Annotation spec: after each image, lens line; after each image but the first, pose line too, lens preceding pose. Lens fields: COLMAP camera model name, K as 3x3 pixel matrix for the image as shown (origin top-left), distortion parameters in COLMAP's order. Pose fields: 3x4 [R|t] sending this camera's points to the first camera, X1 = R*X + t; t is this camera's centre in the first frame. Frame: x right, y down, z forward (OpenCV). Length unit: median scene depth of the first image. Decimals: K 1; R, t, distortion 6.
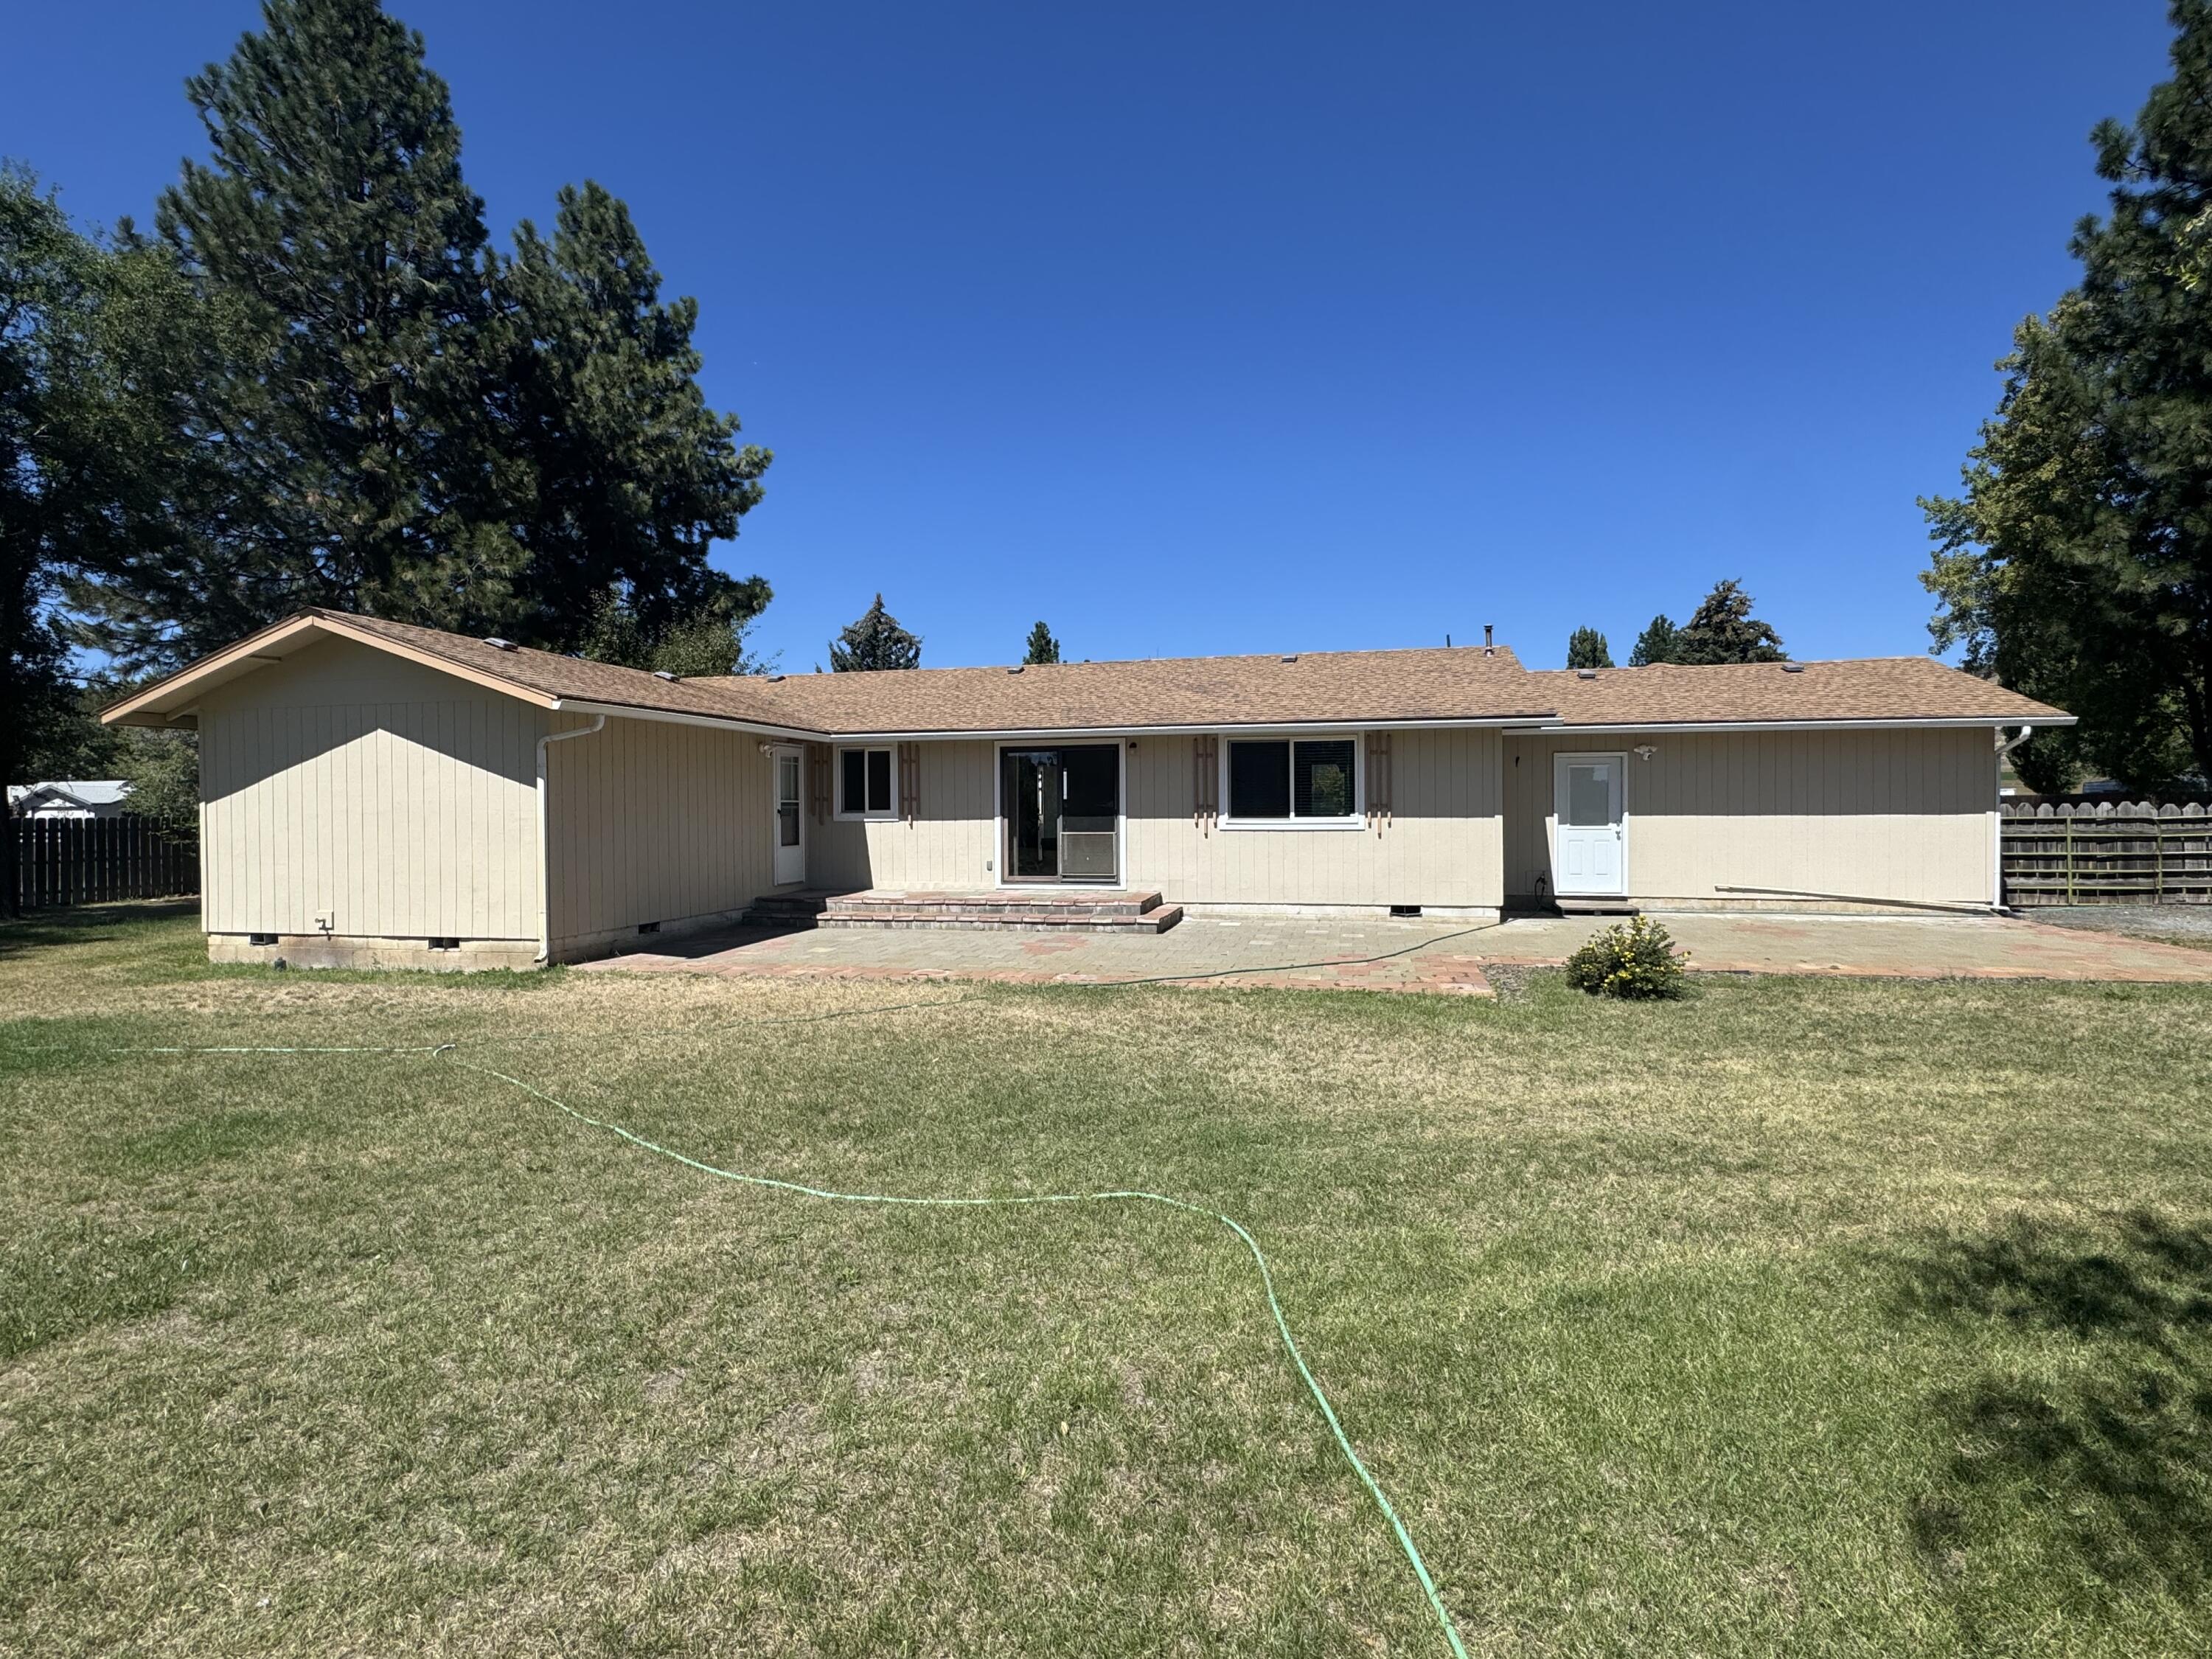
lens RADIAL K [[1065.7, 0, 1098.6], [0, 1065.7, 819.1], [0, 0, 1]] dist [-0.001466, -0.000444]
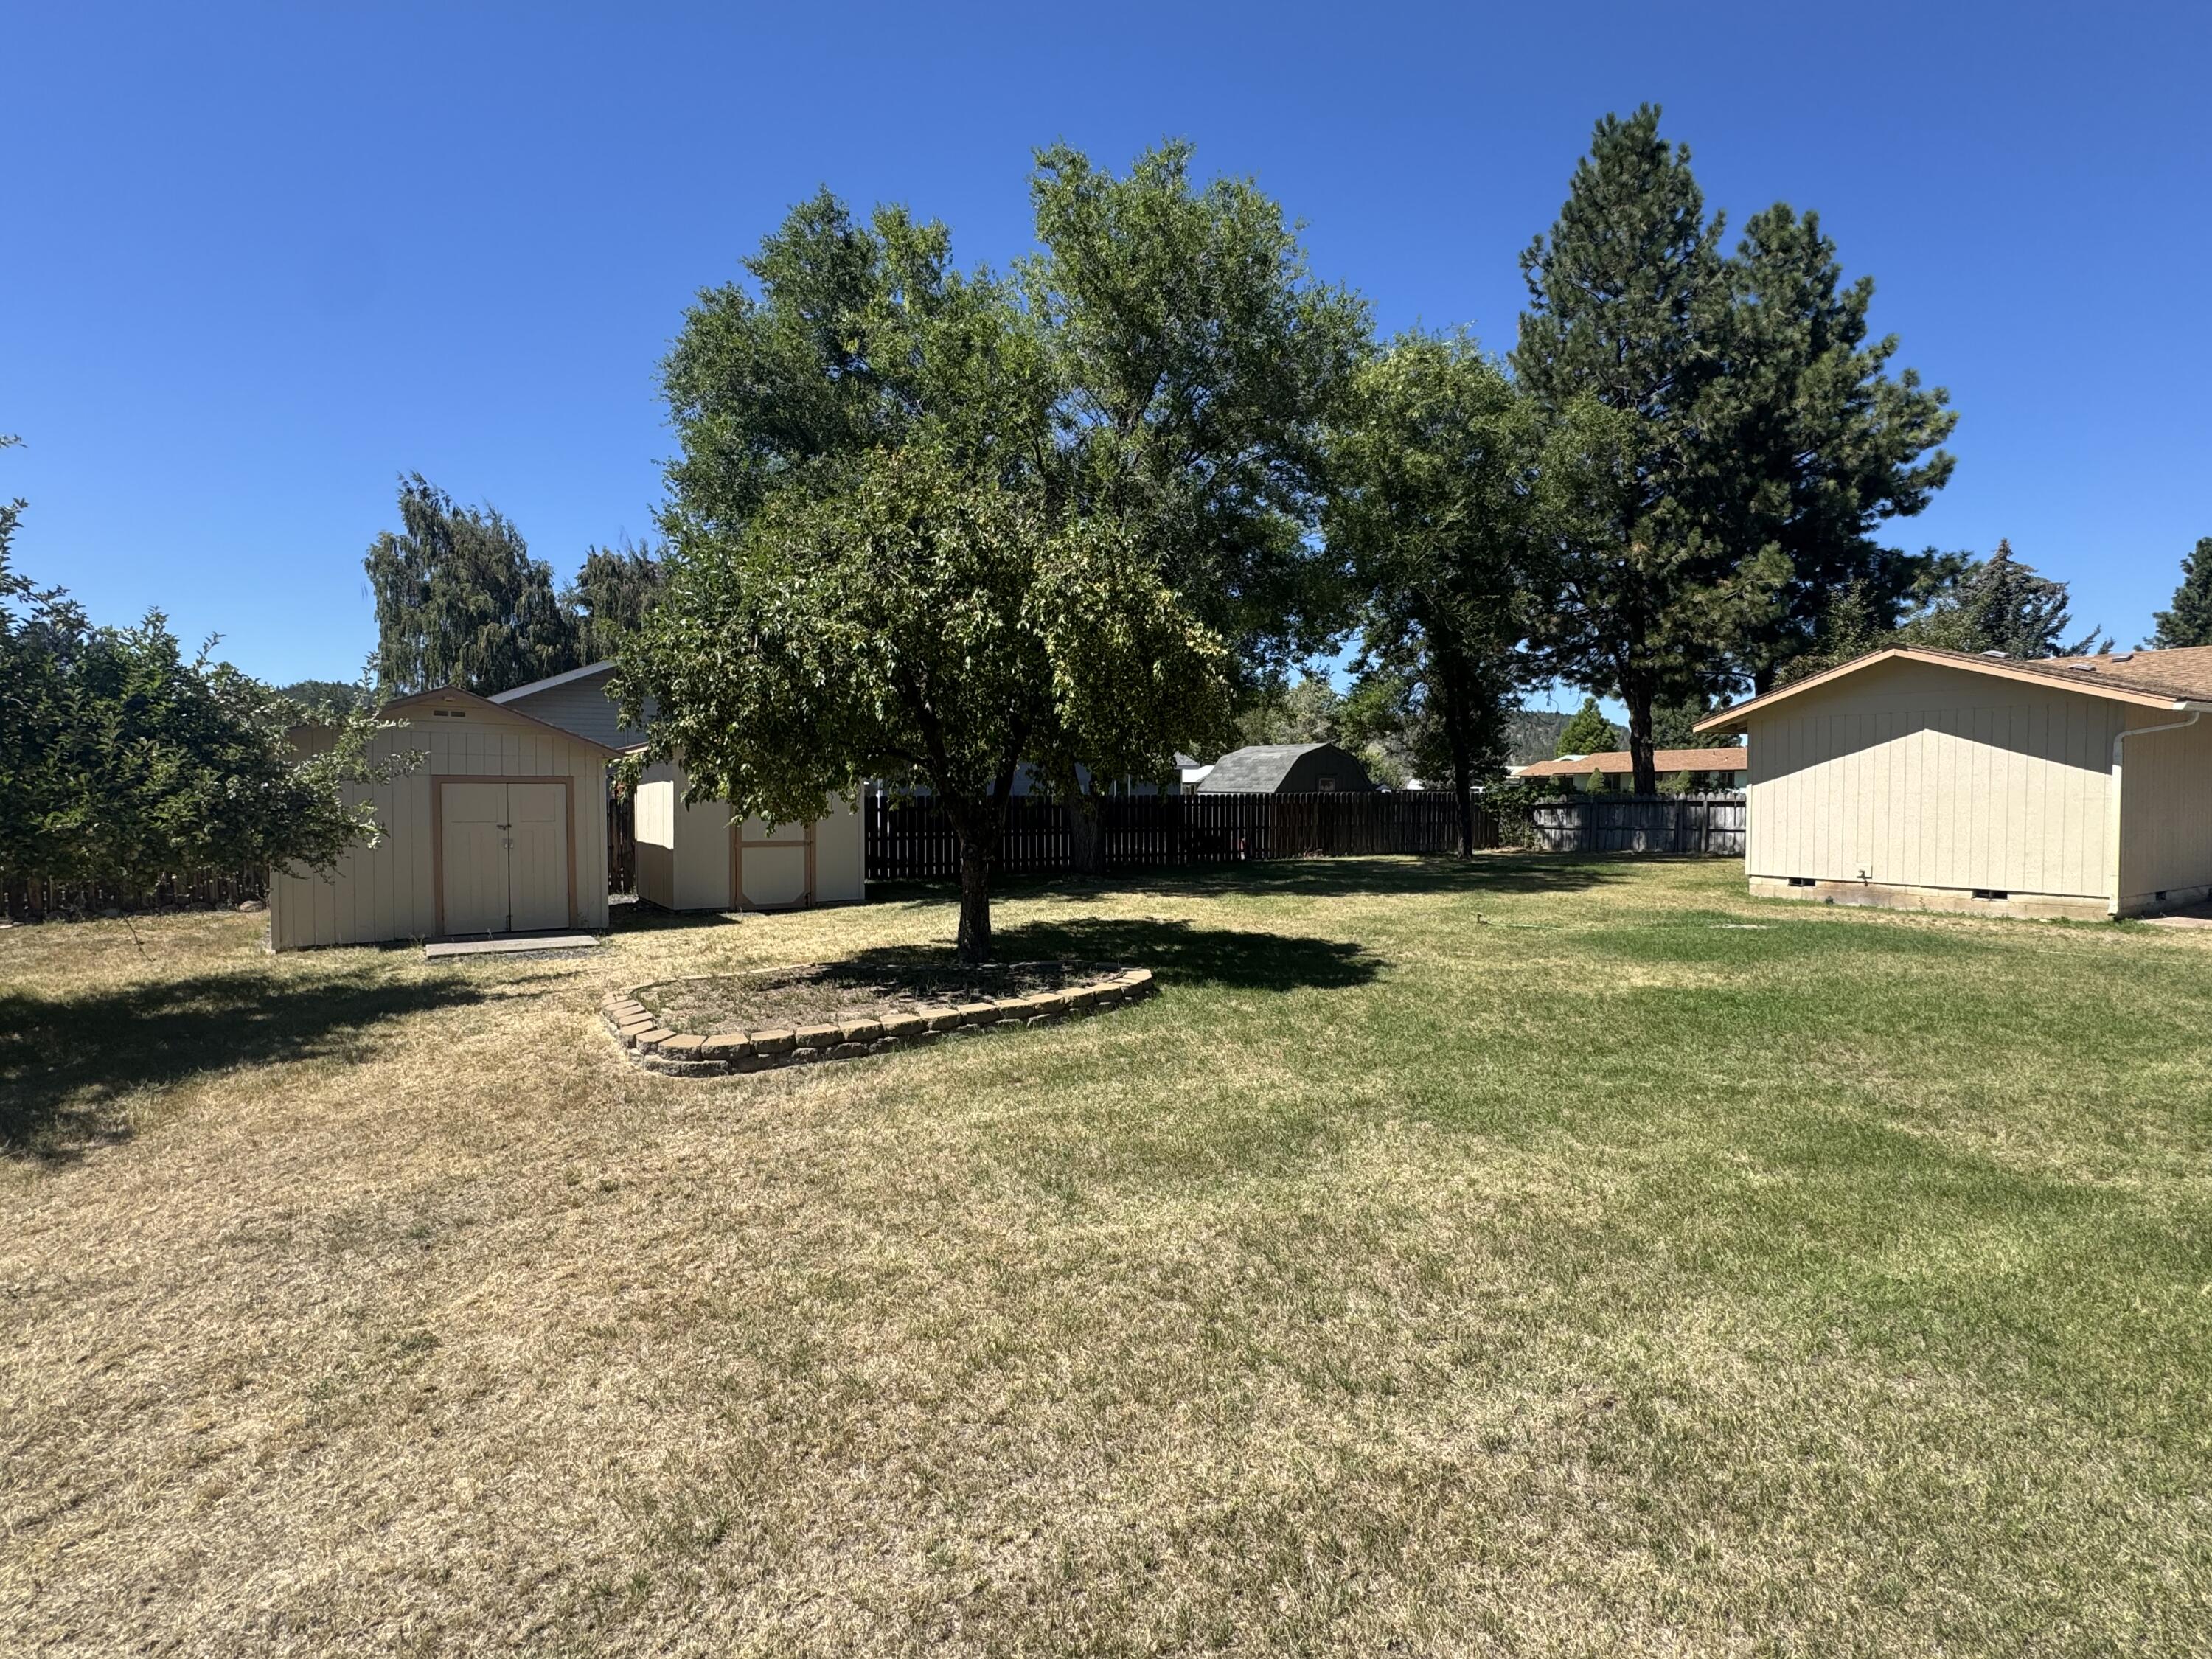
lens RADIAL K [[1065.7, 0, 1098.6], [0, 1065.7, 819.1], [0, 0, 1]] dist [-0.001466, -0.000444]
pose [[0.694853, 0.025188, -0.718711, -0.324268], [-0.008920, 0.999611, 0.026408, 0.000892], [0.719097, -0.011939, 0.694807, -0.489255]]
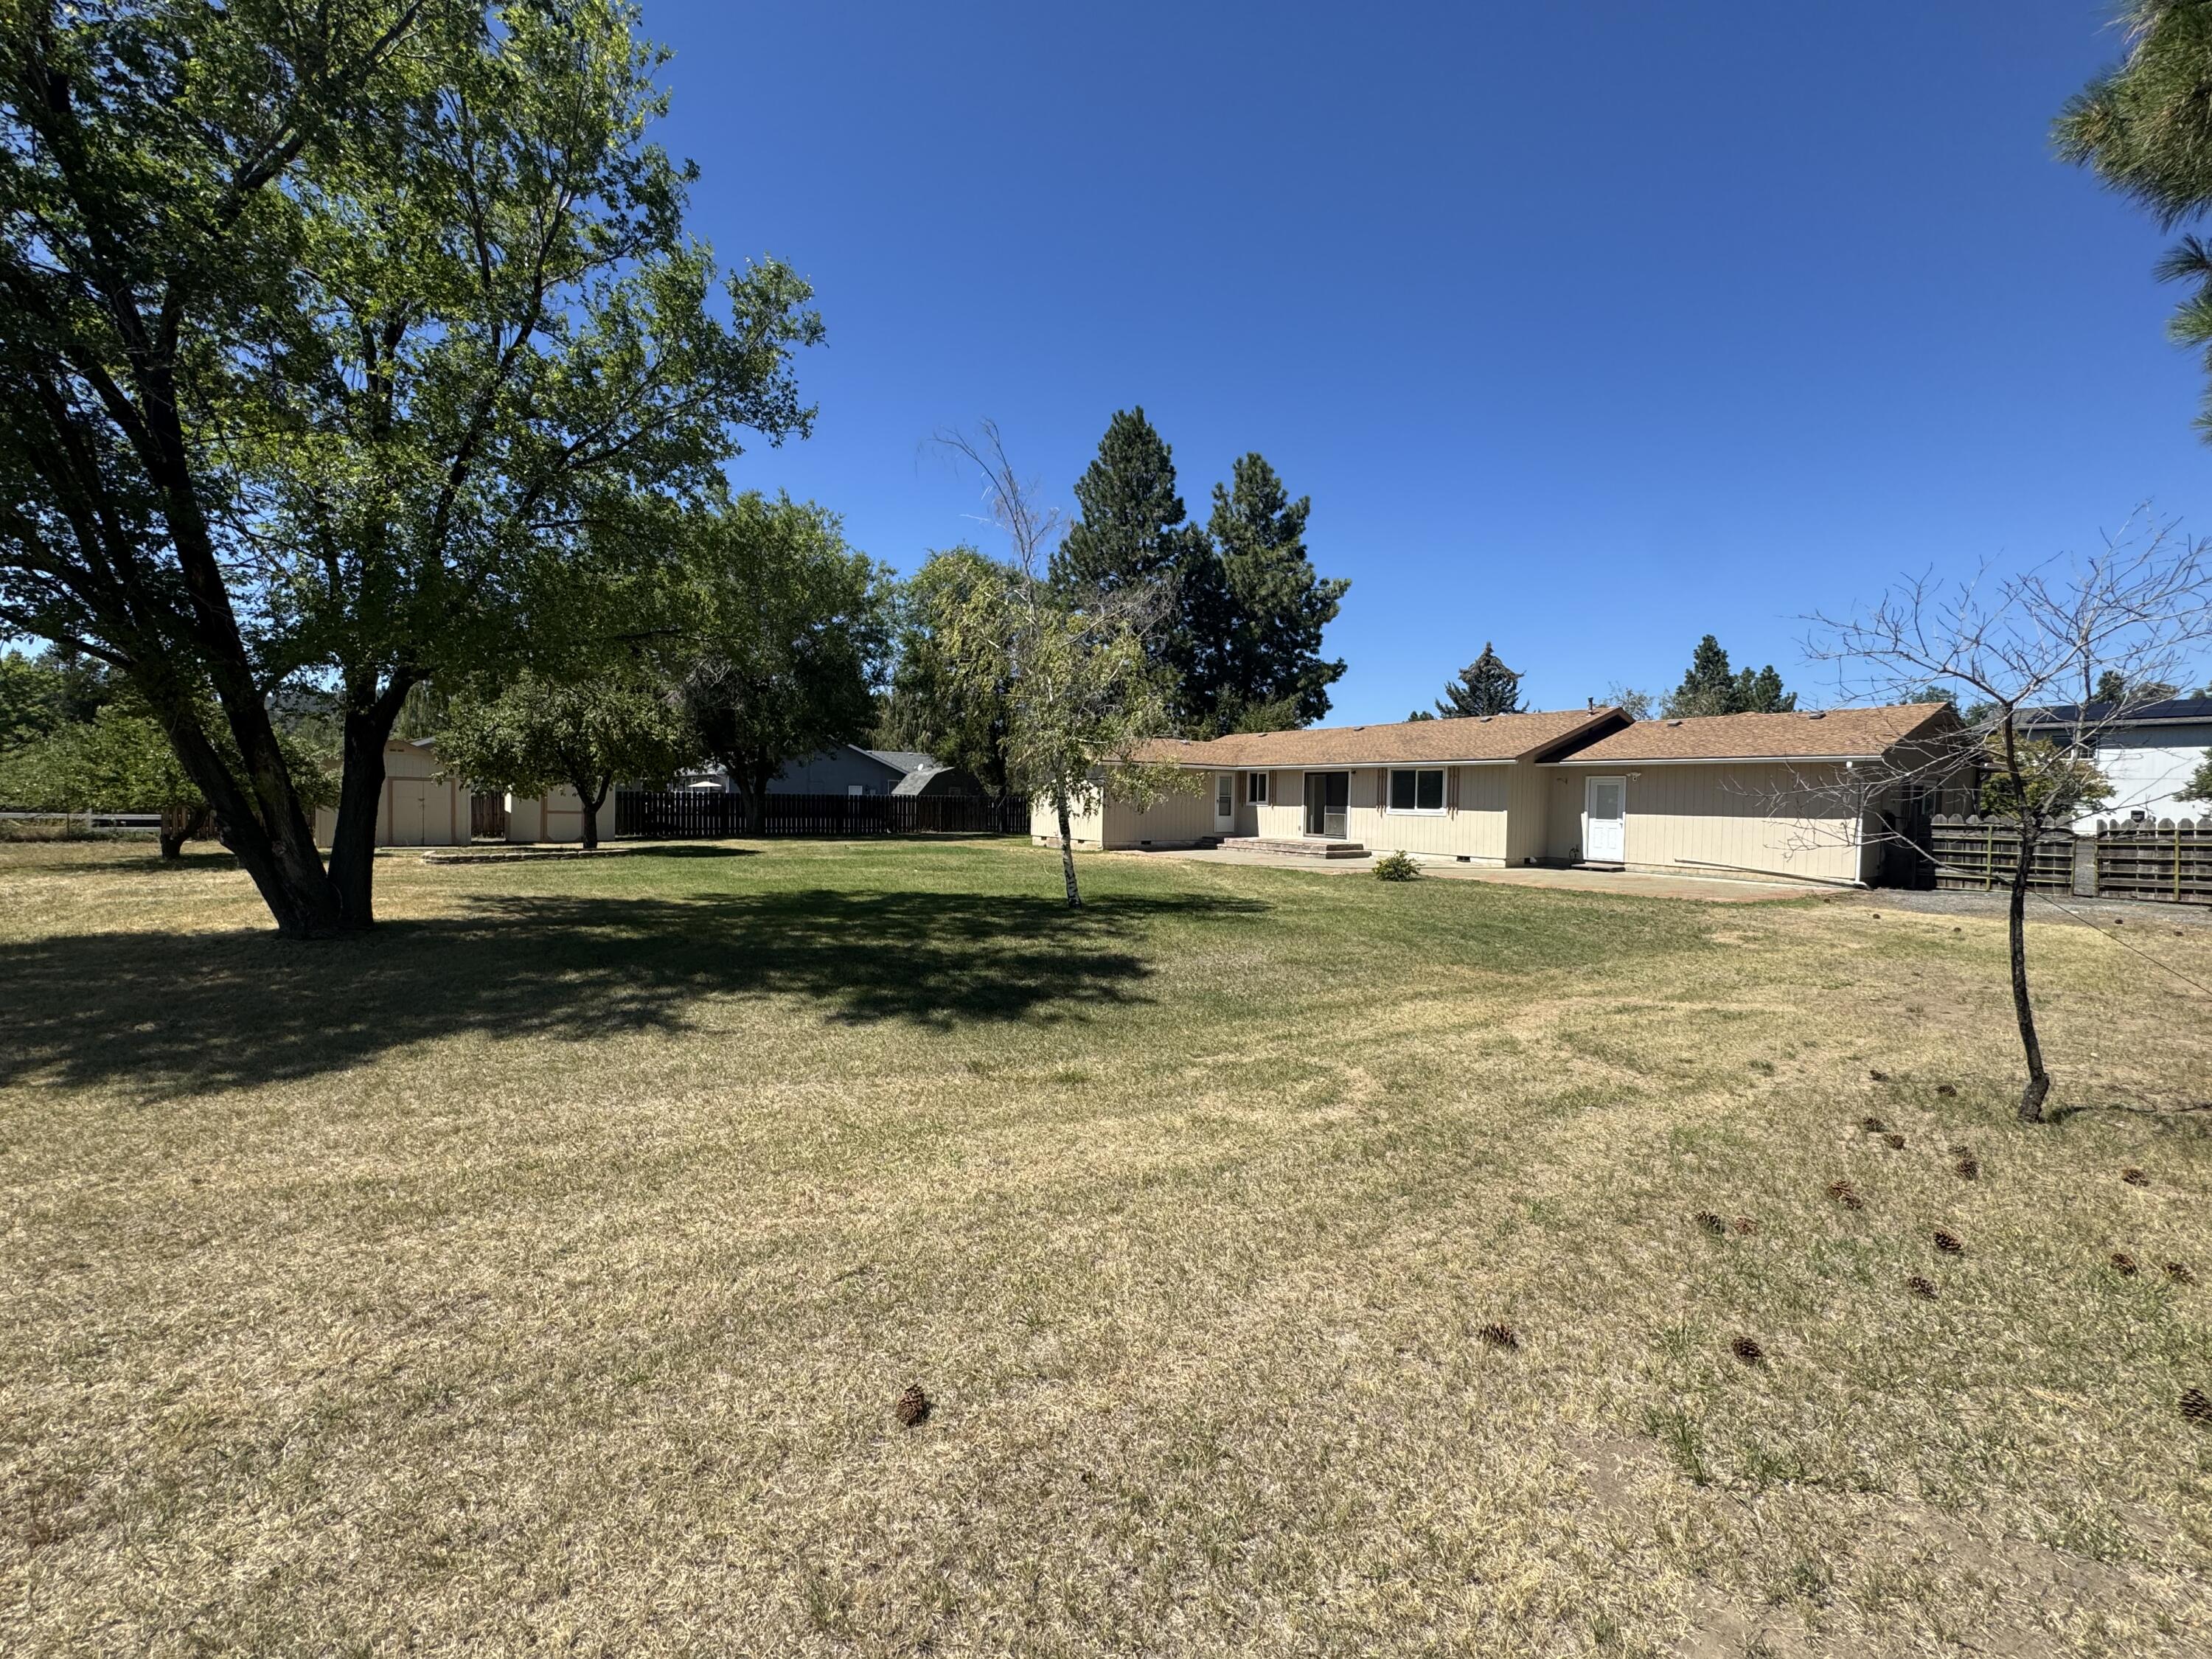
lens RADIAL K [[917.3, 0, 1106.0], [0, 917.3, 829.5], [0, 0, 1]] dist [-0.005774, 0.000622]
pose [[0.725886, 0.043377, -0.686446, 0.881621], [-0.028229, 0.999047, 0.033279, -0.003768], [0.687236, -0.004779, 0.726419, -0.606309]]
